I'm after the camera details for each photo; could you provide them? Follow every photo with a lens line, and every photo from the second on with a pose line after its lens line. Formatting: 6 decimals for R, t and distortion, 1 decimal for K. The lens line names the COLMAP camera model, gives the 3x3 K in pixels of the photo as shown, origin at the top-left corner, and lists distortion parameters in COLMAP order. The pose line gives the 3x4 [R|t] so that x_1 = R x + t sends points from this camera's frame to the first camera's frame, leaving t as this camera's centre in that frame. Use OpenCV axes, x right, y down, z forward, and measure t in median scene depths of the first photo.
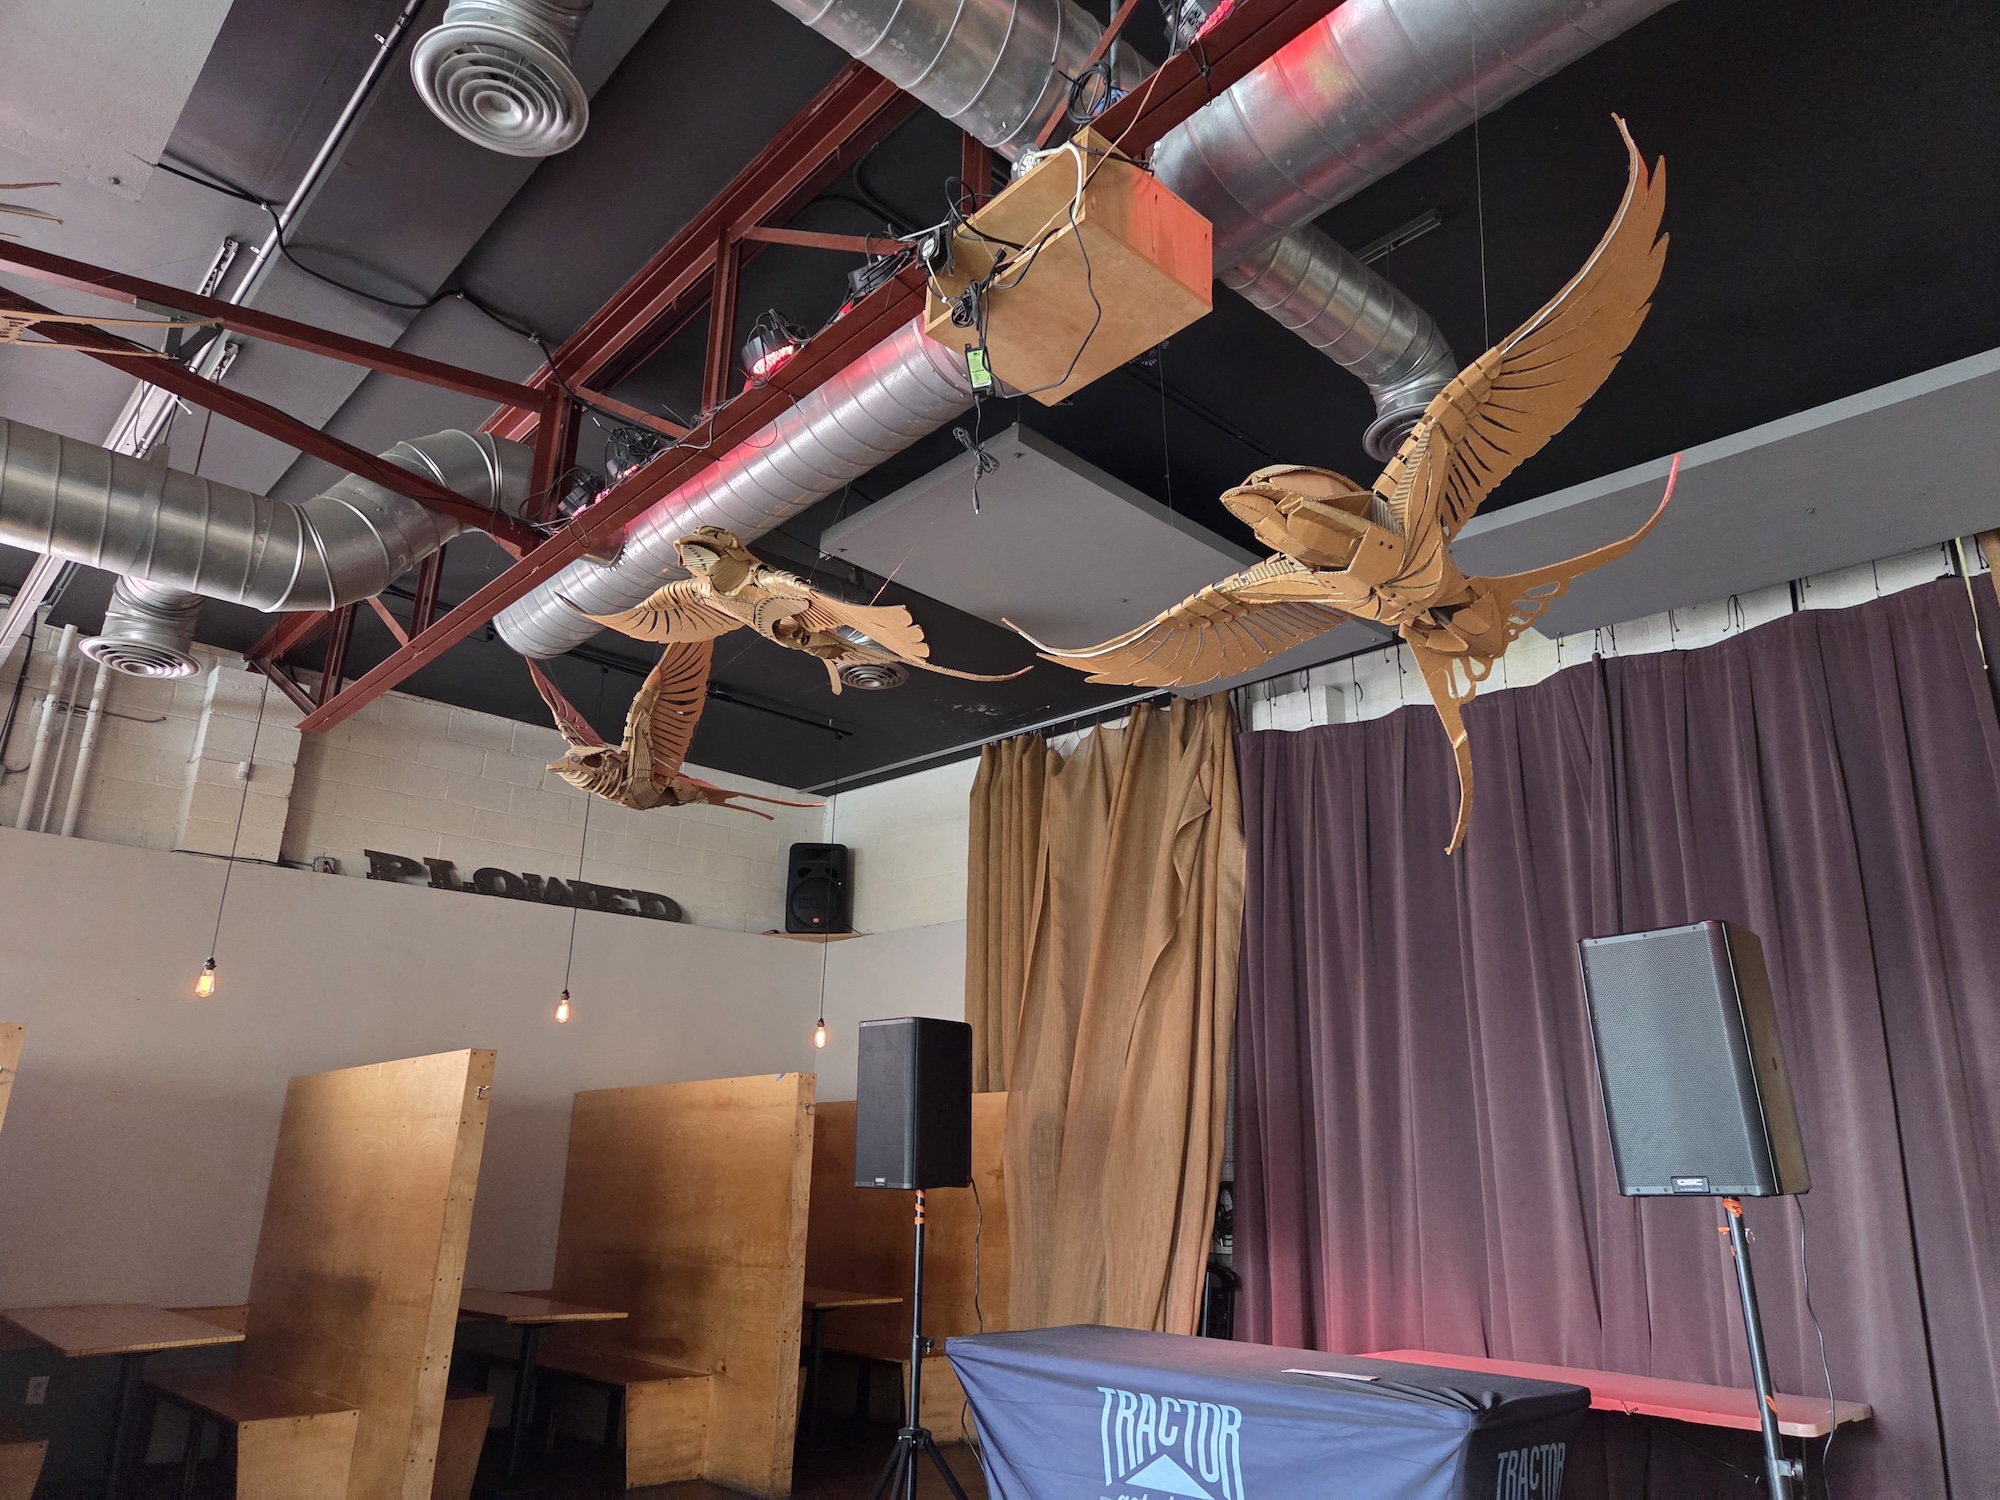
lens RADIAL K [[1365.8, 0, 994.9], [0, 1365.8, 734.7], [0, 0, 1]] dist [0.053476, -0.001754]
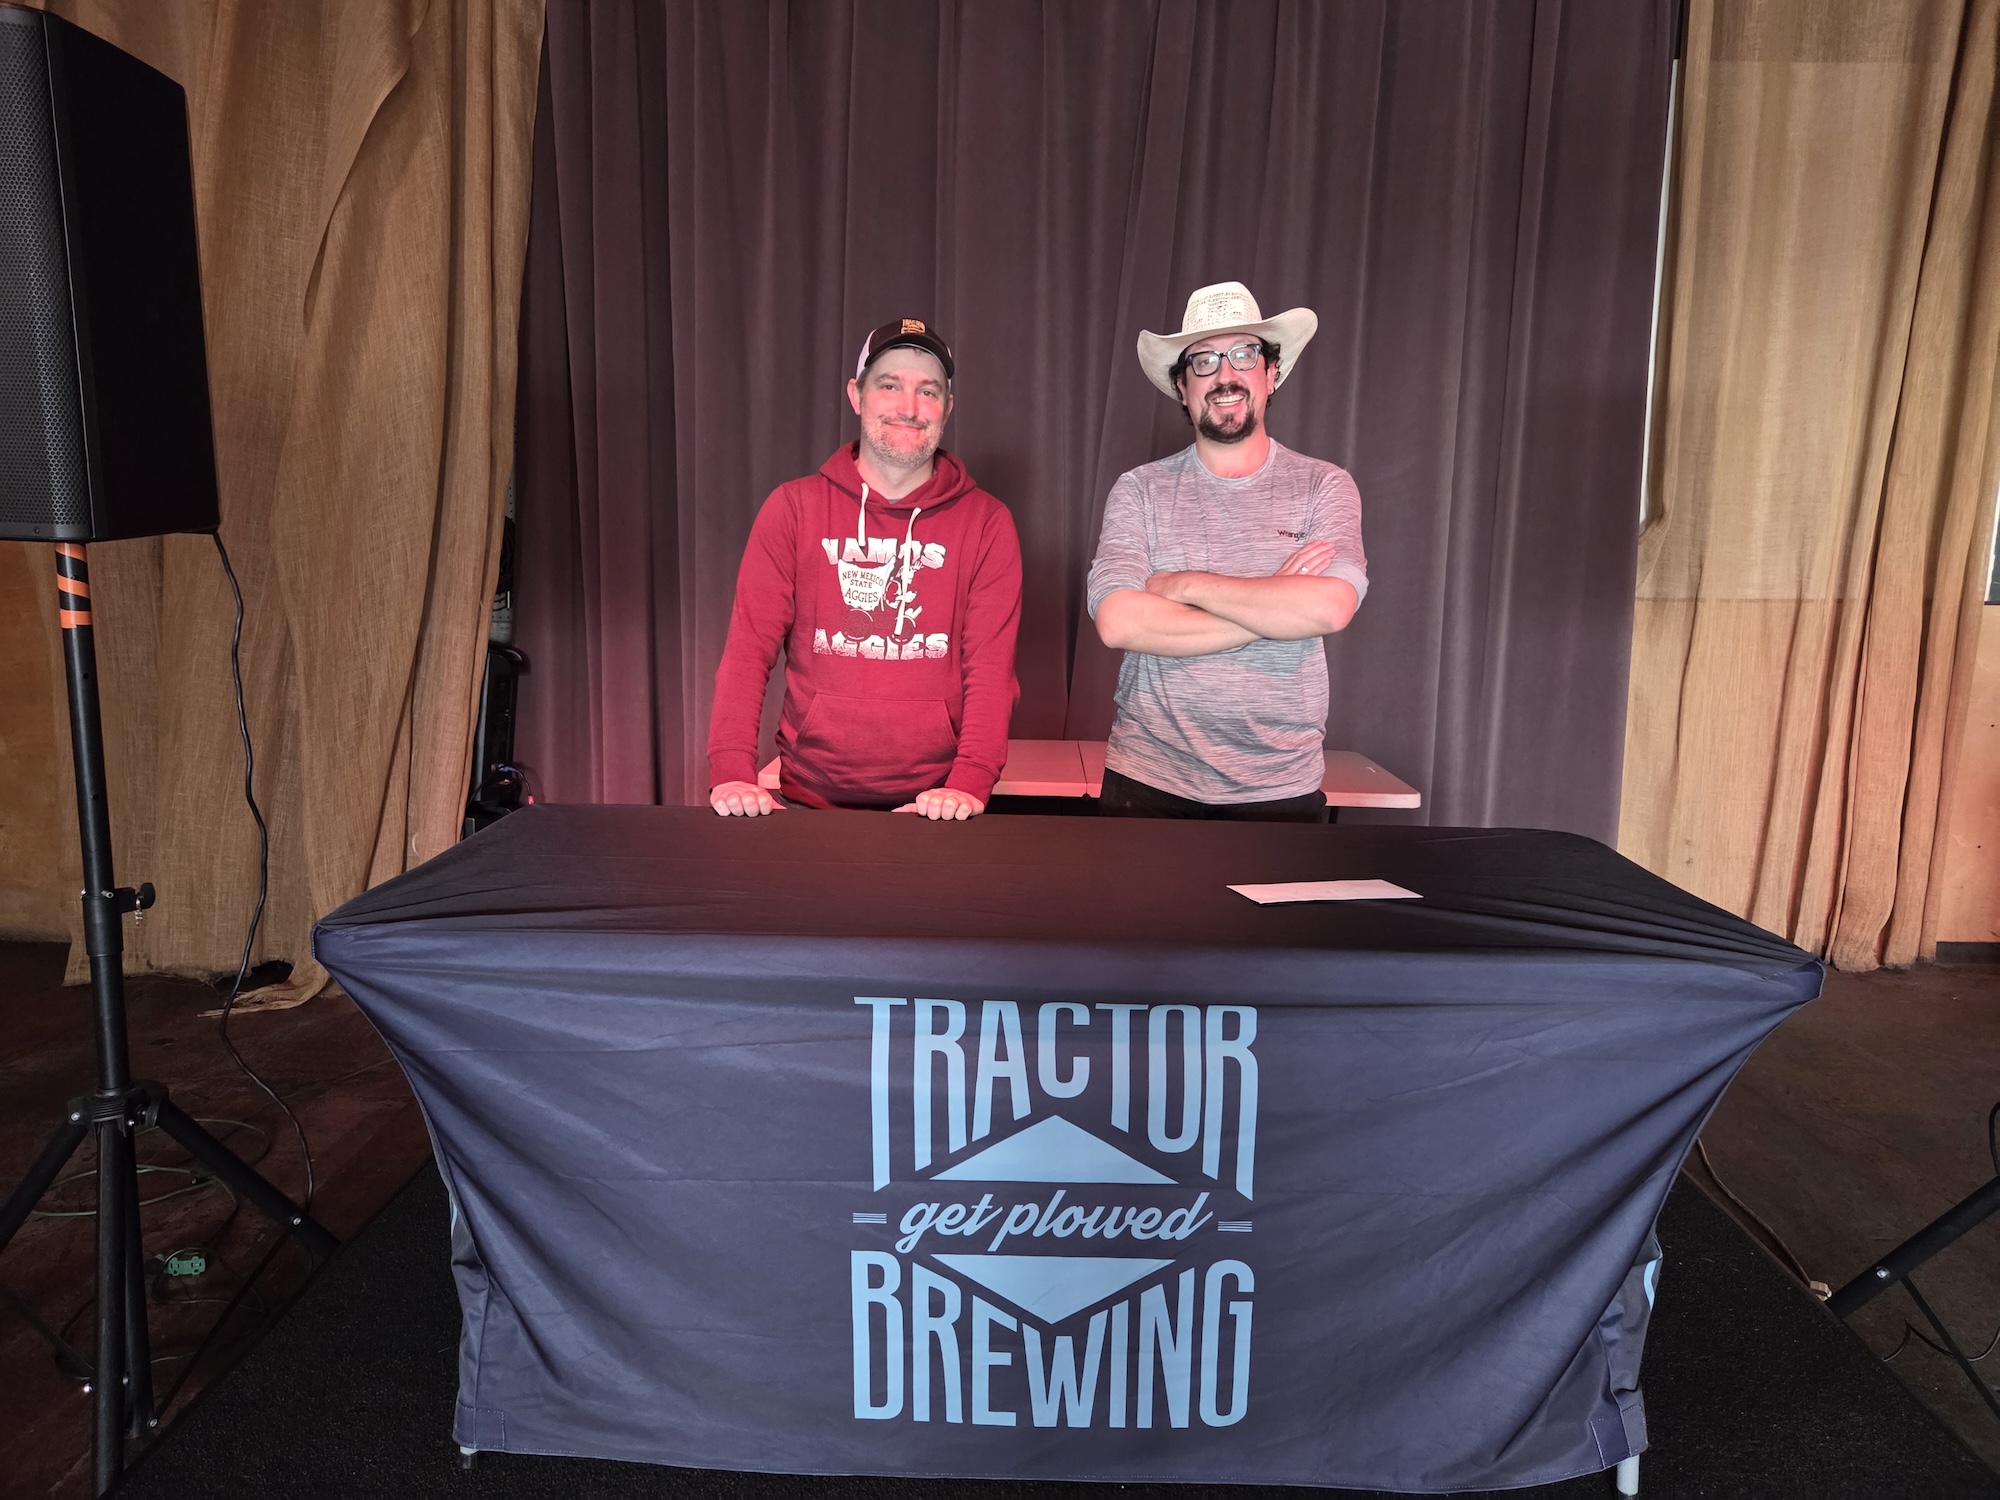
lens RADIAL K [[1365.8, 0, 994.9], [0, 1365.8, 734.7], [0, 0, 1]] dist [0.053476, -0.001754]
pose [[0.740378, -0.104477, 0.664022, -0.162715], [-0.211287, 0.901608, 0.377441, 0.242382], [-0.638121, -0.419748, 0.645456, 0.758037]]
